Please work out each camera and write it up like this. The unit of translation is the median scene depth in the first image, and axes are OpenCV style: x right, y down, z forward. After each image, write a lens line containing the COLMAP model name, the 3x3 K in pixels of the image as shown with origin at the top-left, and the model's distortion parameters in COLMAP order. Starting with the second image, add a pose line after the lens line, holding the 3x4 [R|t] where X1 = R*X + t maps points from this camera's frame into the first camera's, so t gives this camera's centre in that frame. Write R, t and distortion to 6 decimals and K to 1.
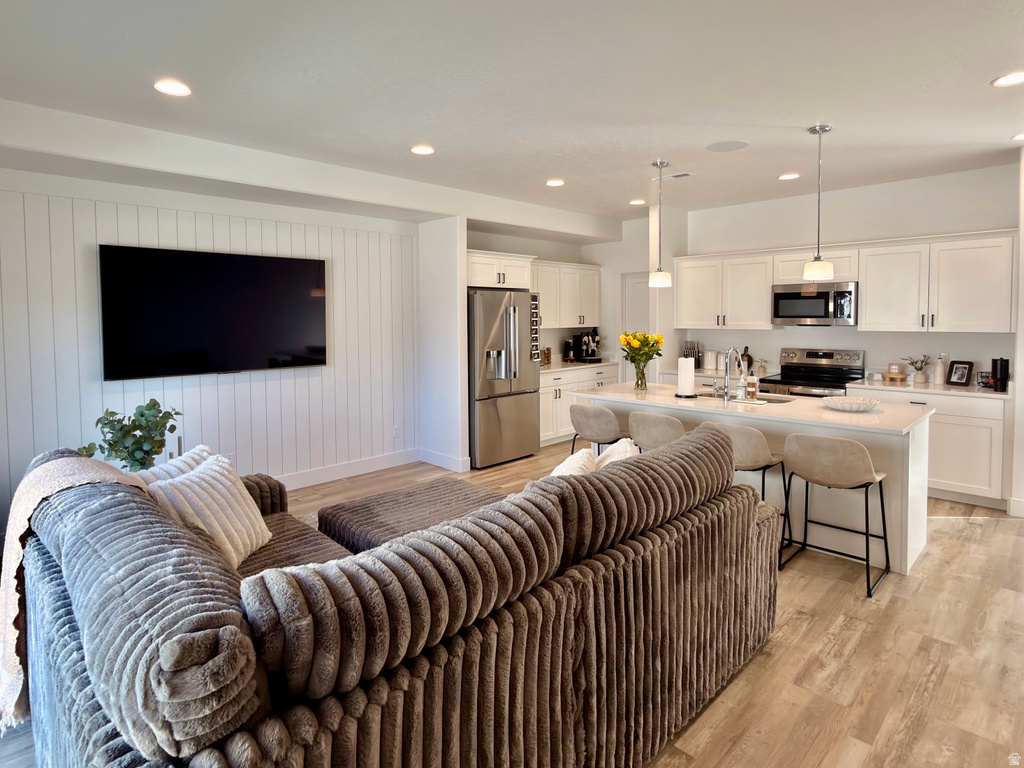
lens RADIAL K [[562.4, 0, 506.4], [0, 562.4, 342.4], [0, 0, 1]] dist [0.003311, -0.001766]
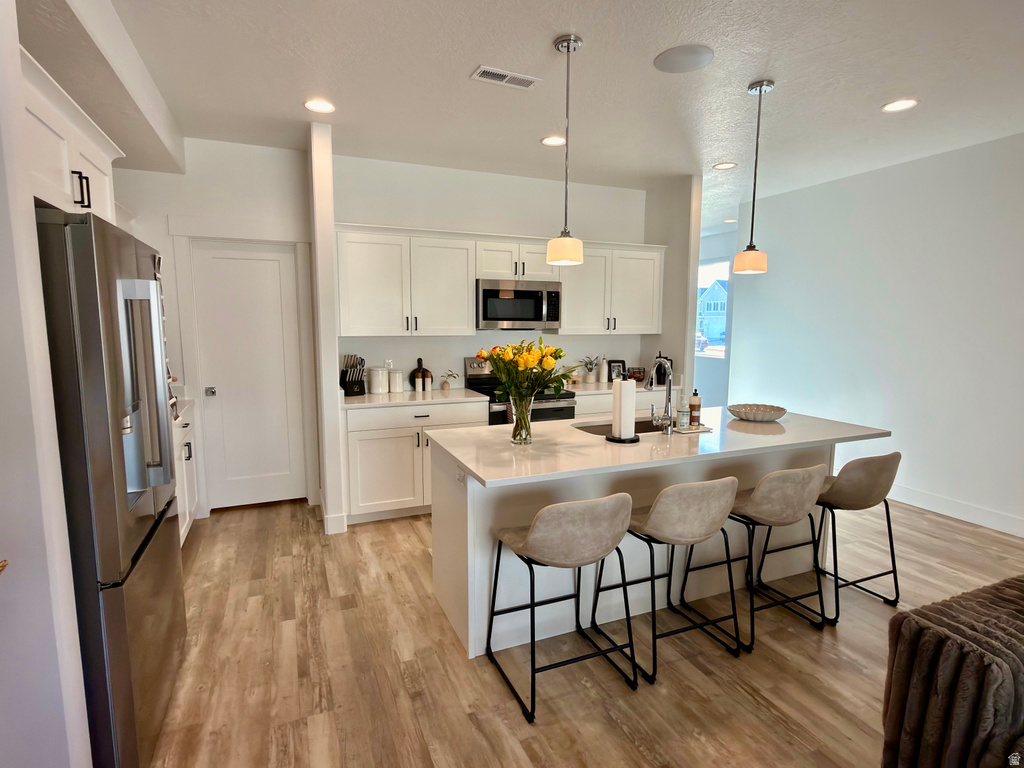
lens RADIAL K [[547.6, 0, 512.2], [0, 547.6, 383.2], [0, 0, 1]] dist [-0.000602, 0.000967]
pose [[0.372581, -0.100255, 0.922568, -0.276177], [0.038811, 0.994961, 0.092448, -0.029395], [-0.927188, 0.001362, 0.374594, 0.783124]]
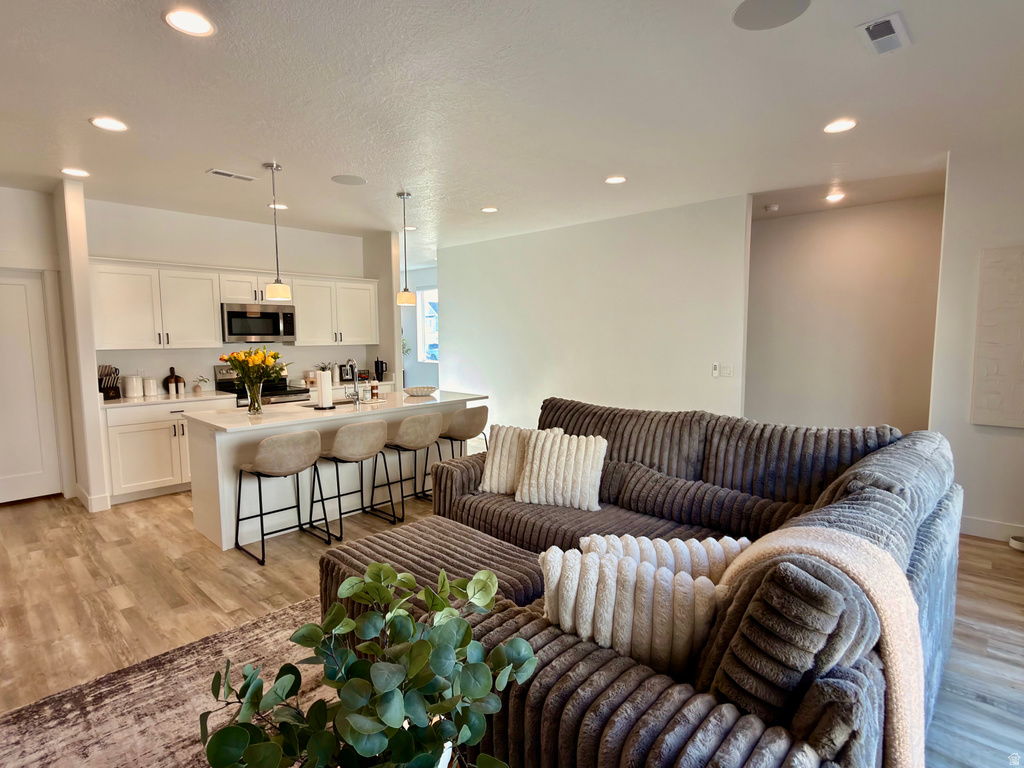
lens RADIAL K [[547.6, 0, 517.4], [0, 547.6, 385.7], [0, 0, 1]] dist [-0.000602, 0.000967]
pose [[-0.028545, -0.090118, 0.995522, -0.629853], [0.053071, 0.994387, 0.091536, -0.018859], [-0.998183, 0.055446, -0.023602, 0.589857]]
